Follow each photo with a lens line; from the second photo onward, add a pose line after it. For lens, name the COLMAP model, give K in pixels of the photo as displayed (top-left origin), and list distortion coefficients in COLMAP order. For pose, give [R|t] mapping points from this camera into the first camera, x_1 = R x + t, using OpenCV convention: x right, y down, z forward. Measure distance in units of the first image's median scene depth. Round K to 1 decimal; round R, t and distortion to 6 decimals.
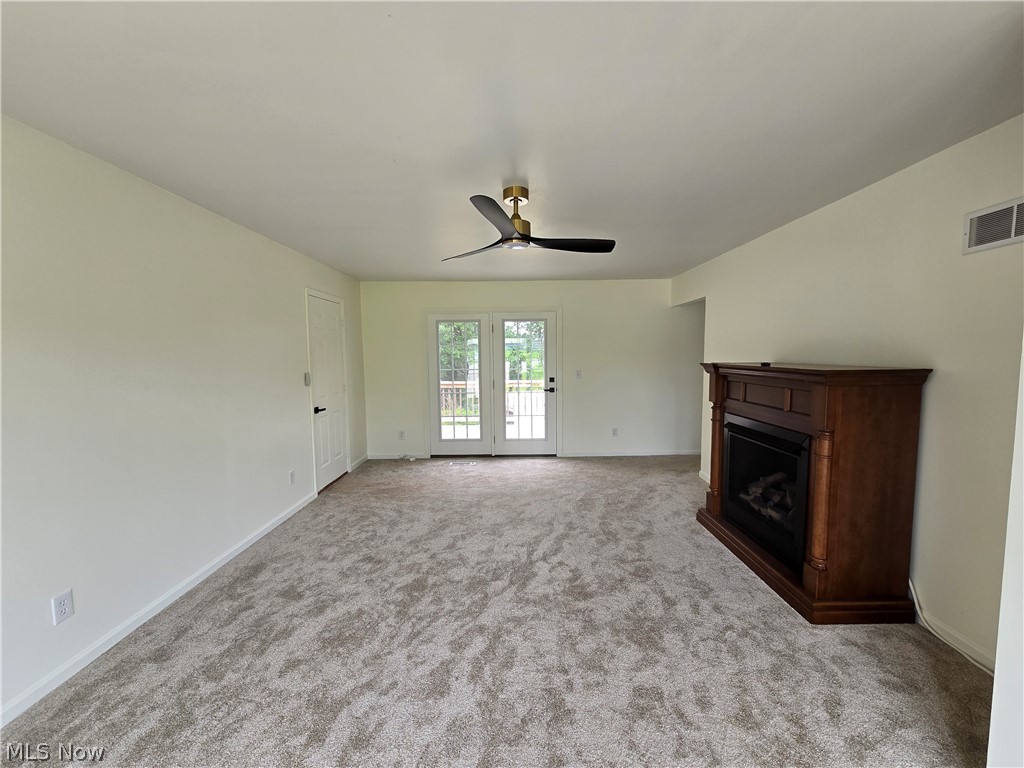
lens RADIAL K [[420.4, 0, 514.3], [0, 420.4, 384.6], [0, 0, 1]] dist [-0.003925, 0.000973]
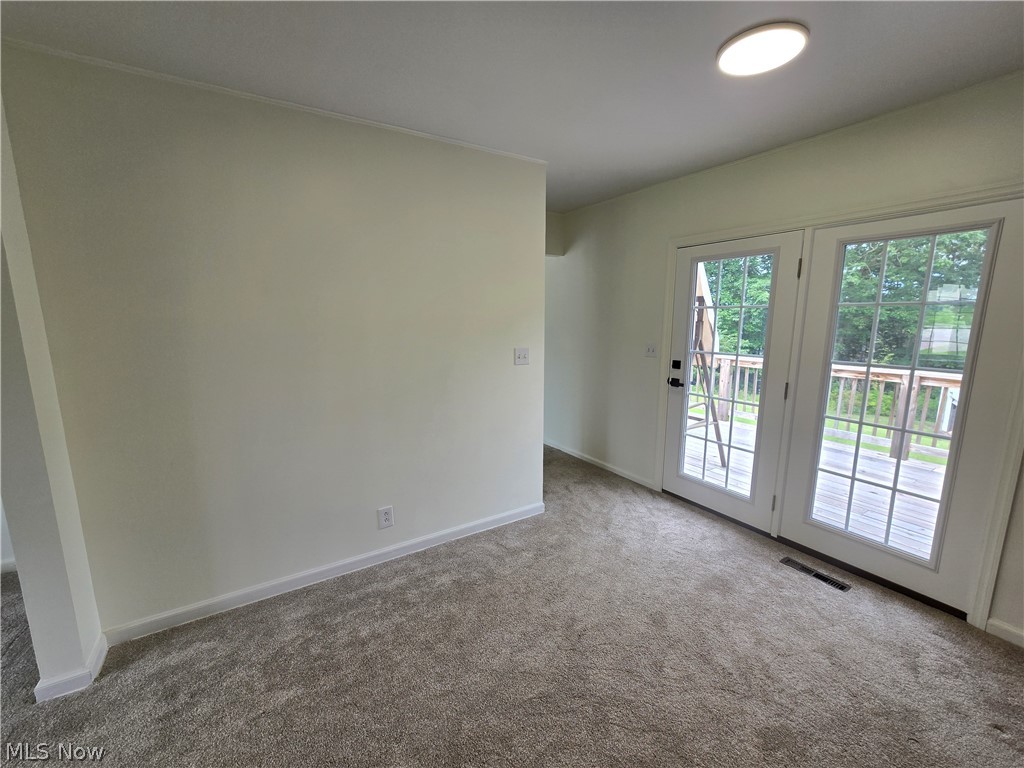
lens RADIAL K [[420.4, 0, 510.4], [0, 420.4, 385.6], [0, 0, 1]] dist [-0.003925, 0.000973]
pose [[0.534927, 0.152249, -0.831068, 0.216259], [-0.079523, 0.988336, 0.129875, -0.047668], [0.841148, -0.003385, 0.540795, 0.737871]]
